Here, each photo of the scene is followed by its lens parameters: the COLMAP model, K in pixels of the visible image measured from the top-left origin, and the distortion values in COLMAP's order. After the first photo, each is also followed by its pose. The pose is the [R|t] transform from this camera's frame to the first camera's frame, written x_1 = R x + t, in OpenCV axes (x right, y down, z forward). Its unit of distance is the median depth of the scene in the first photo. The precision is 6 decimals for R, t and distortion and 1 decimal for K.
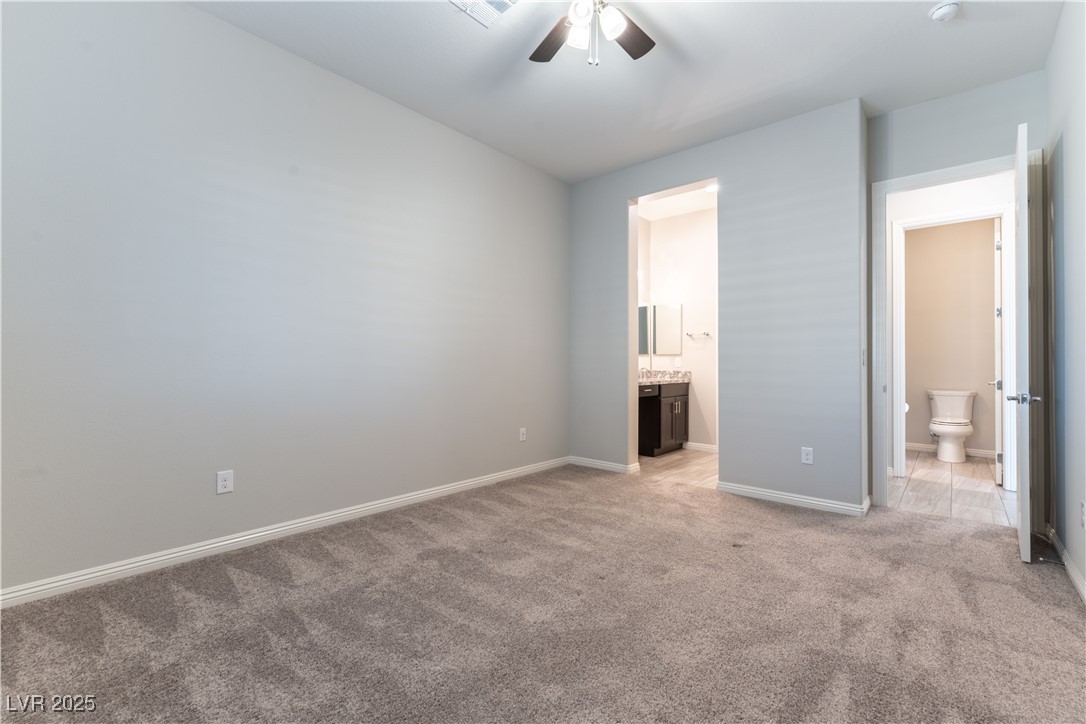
lens RADIAL K [[477.4, 0, 545.8], [0, 477.4, 357.6], [0, 0, 1]] dist [0.015370, 0.000073]
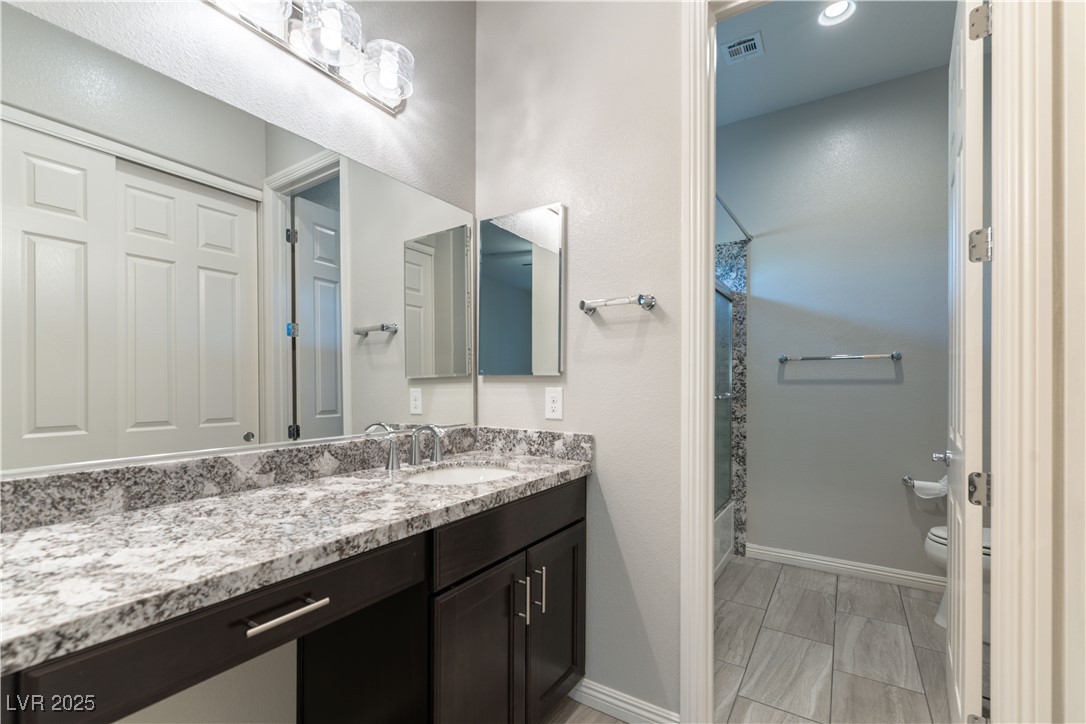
lens RADIAL K [[477.4, 0, 531.0], [0, 477.4, 389.7], [0, 0, 1]] dist [0.015370, 0.000073]
pose [[0.992337, 0.000298, 0.123560, 0.229686], [-0.002585, 0.999828, 0.018350, -0.004474], [-0.123533, -0.018528, 0.992167, 0.717272]]
